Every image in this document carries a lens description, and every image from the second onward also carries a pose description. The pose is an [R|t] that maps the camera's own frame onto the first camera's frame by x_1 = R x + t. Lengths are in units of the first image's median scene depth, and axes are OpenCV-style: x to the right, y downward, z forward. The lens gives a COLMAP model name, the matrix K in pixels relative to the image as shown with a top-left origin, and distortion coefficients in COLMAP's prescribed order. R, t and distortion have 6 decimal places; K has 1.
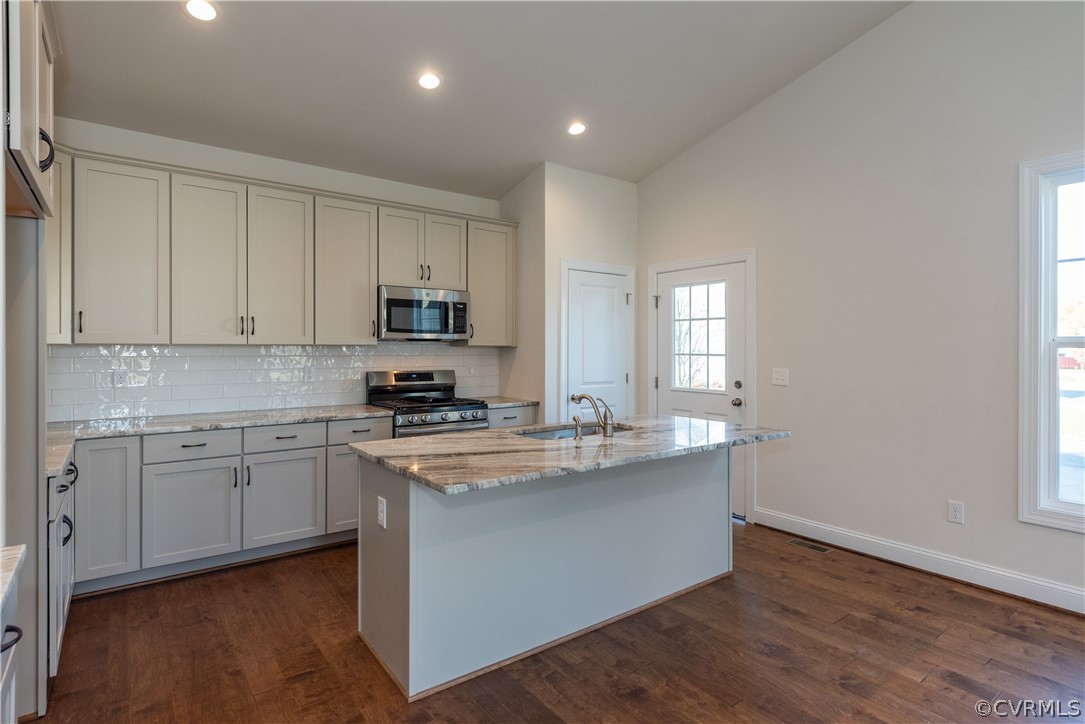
lens RADIAL K [[573.1, 0, 585.6], [0, 573.1, 330.7], [0, 0, 1]] dist [0.020855, -0.000168]
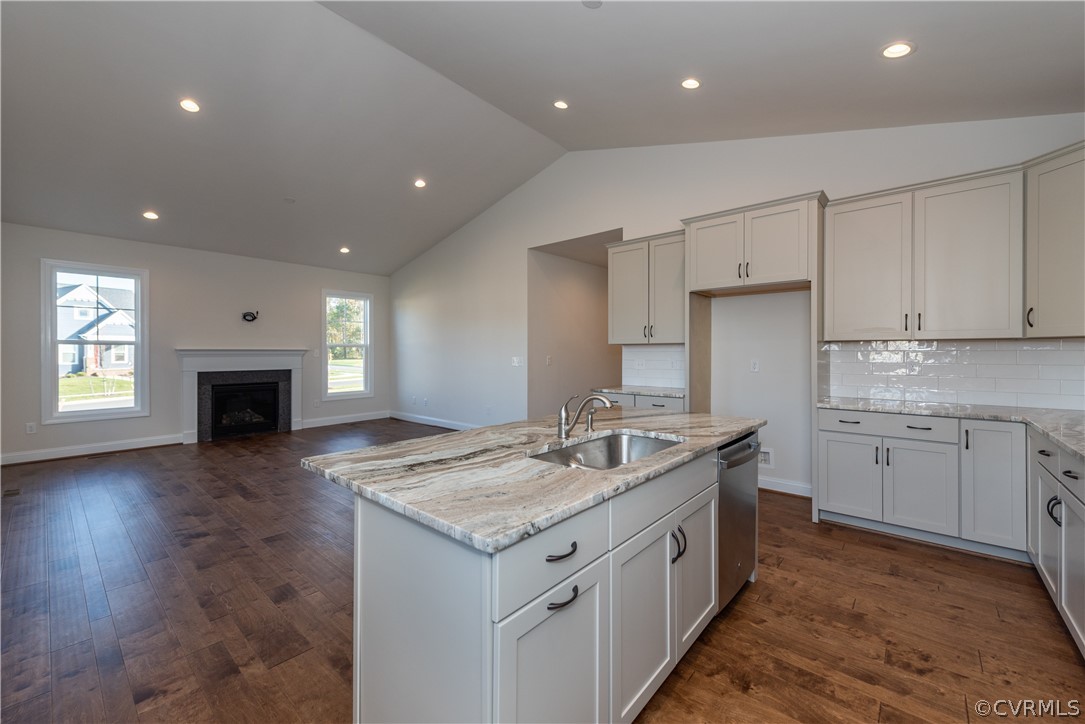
lens RADIAL K [[436.6, 0, 549.8], [0, 436.6, 351.5], [0, 0, 1]] dist [-0.017333, -0.006309]
pose [[-0.980221, 0.003840, -0.197870, 0.150969], [0.003331, 0.999990, 0.002903, 0.034825], [0.197879, 0.002186, -0.980224, 1.319162]]
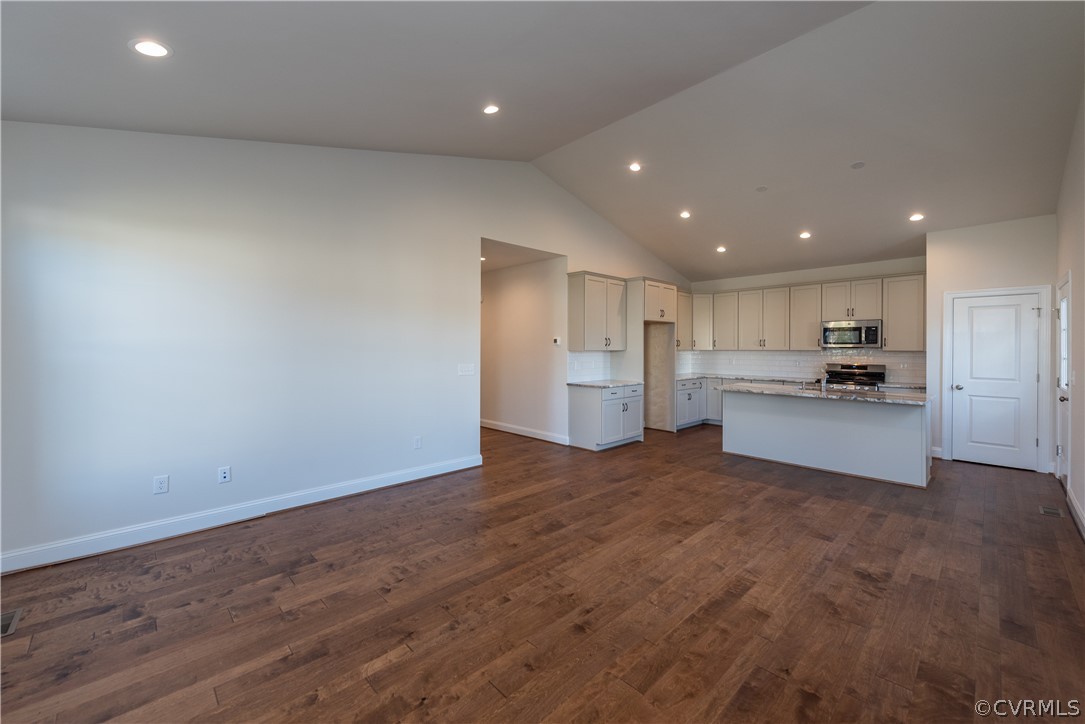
lens RADIAL K [[436.6, 0, 549.8], [0, 436.6, 351.5], [0, 0, 1]] dist [-0.017333, -0.006309]
pose [[0.094934, -0.001390, -0.995483, 1.274676], [0.019243, 0.999815, 0.000439, 0.010802], [0.995298, -0.019197, 0.094943, -0.160224]]
